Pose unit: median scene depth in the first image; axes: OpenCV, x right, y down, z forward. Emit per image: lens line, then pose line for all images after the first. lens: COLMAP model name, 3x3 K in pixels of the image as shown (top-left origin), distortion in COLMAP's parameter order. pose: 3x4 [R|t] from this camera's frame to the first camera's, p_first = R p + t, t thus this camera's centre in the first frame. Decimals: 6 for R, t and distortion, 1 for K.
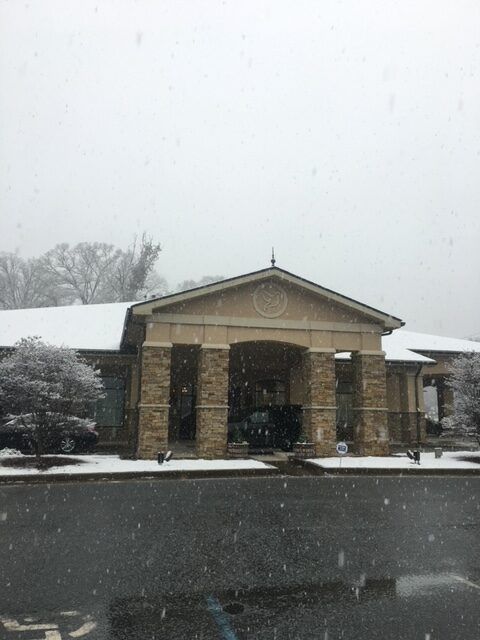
lens RADIAL K [[531.0, 0, 239.4], [0, 531.0, 329.3], [0, 0, 1]] dist [0.054625, -0.008130]
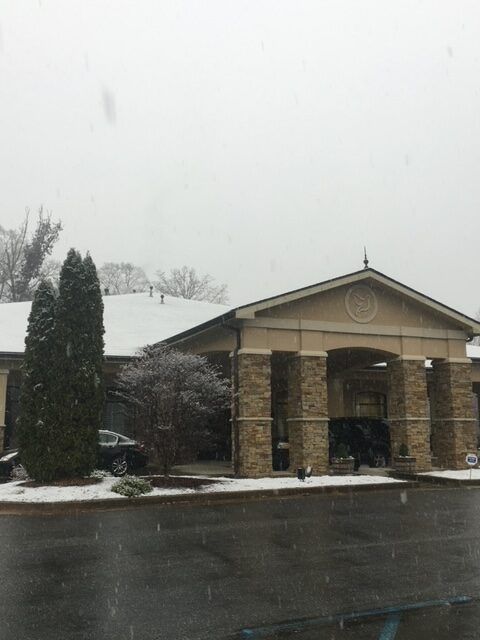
lens RADIAL K [[648.5, 0, 227.4], [0, 648.5, 321.7], [0, 0, 1]] dist [0.010254, 0.003548]
pose [[0.986798, 0.010879, 0.161590, -0.372845], [-0.009518, 0.999912, -0.009194, -0.011403], [-0.161676, 0.007534, 0.986815, -0.082718]]
